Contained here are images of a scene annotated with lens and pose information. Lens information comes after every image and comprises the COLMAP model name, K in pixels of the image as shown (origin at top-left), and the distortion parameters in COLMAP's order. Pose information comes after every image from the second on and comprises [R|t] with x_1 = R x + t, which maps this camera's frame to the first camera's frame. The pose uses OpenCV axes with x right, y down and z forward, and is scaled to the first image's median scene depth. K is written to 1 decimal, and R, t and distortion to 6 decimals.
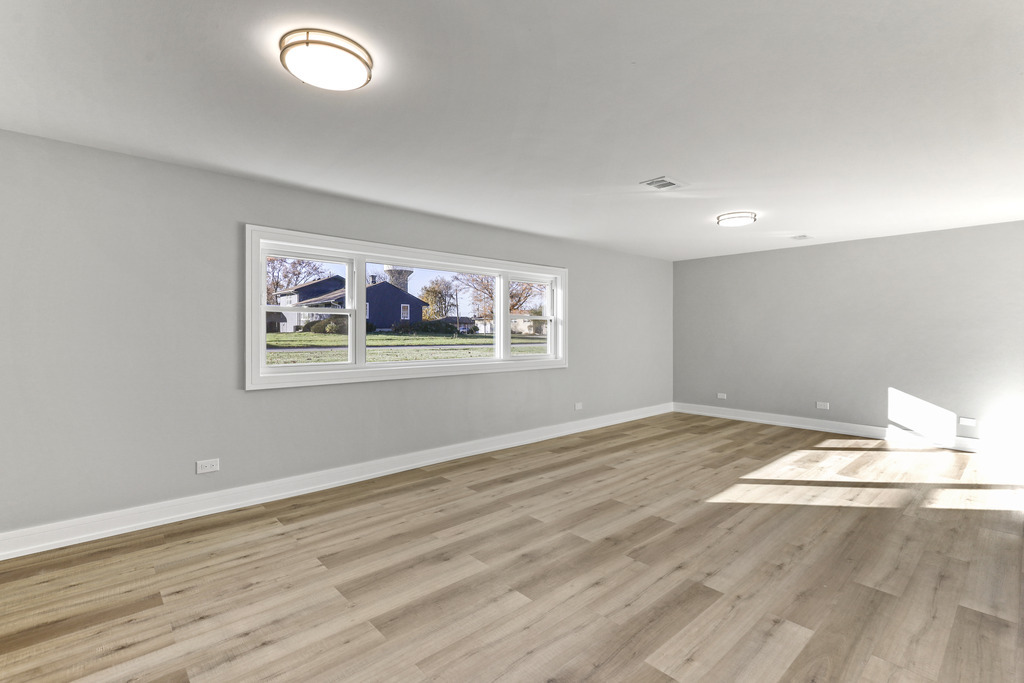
lens RADIAL K [[474.5, 0, 512.0], [0, 474.5, 341.5], [0, 0, 1]] dist [-0.002237, -0.000268]
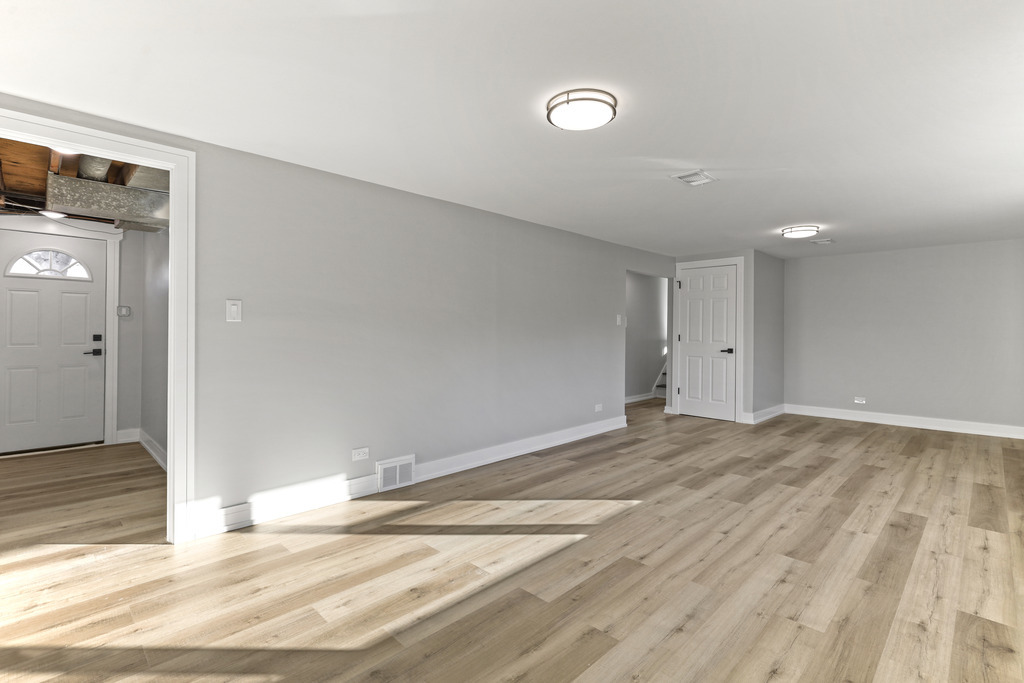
lens RADIAL K [[473.2, 0, 516.3], [0, 473.2, 330.2], [0, 0, 1]] dist [-0.000554, -0.000391]
pose [[-0.998527, -0.006775, -0.053834, 0.795788], [-0.007904, 0.999752, 0.020802, -0.041652], [0.053680, 0.021197, -0.998333, 2.106169]]
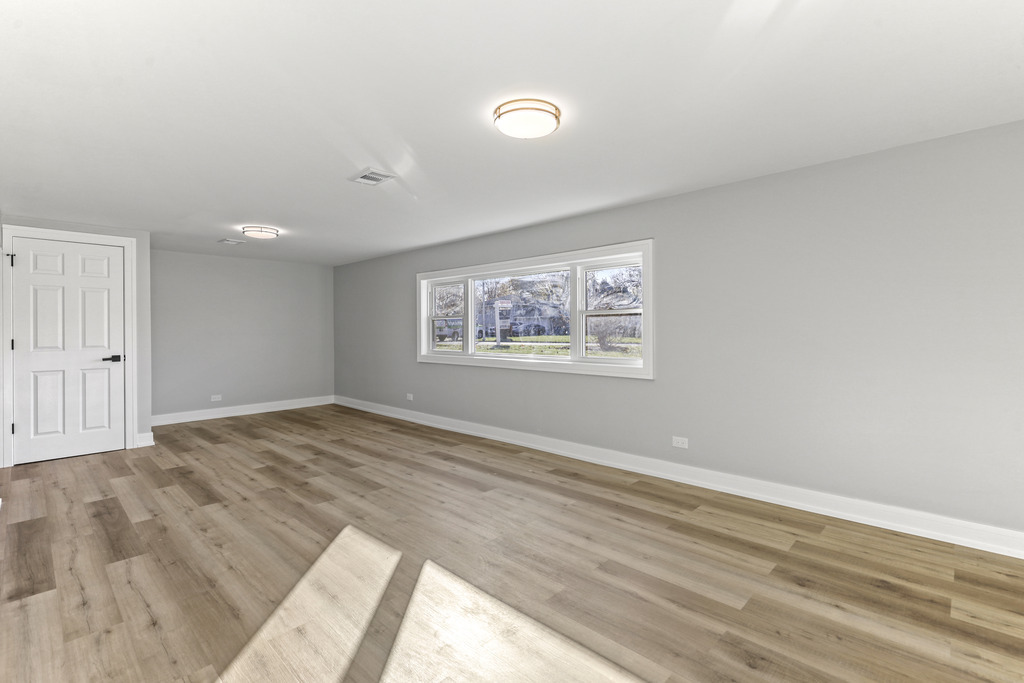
lens RADIAL K [[473.2, 0, 516.3], [0, 473.2, 330.2], [0, 0, 1]] dist [-0.000554, -0.000391]
pose [[0.069857, 0.000089, -0.997557, 1.408975], [-0.012488, 0.999922, -0.000785, -0.025494], [0.997479, 0.012512, 0.069853, 1.323401]]
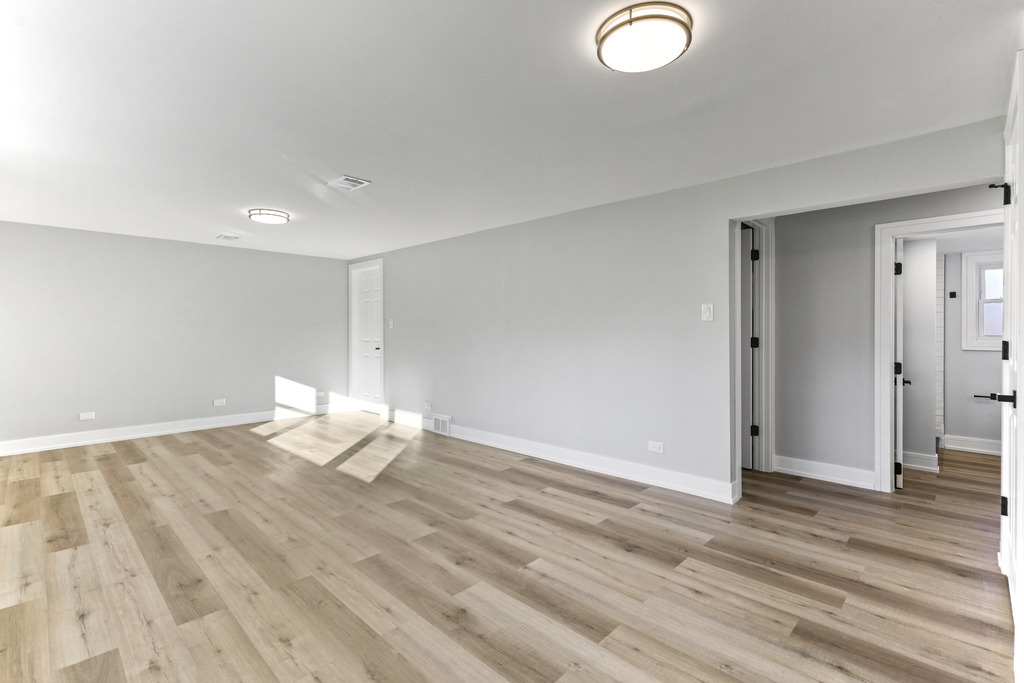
lens RADIAL K [[467.6, 0, 520.9], [0, 467.6, 332.0], [0, 0, 1]] dist [0.000805, 0.000370]
pose [[-0.077937, -0.004796, 0.996947, -0.761898], [0.023621, 0.999699, 0.006656, -0.018449], [-0.996678, 0.024068, -0.077801, 0.767433]]
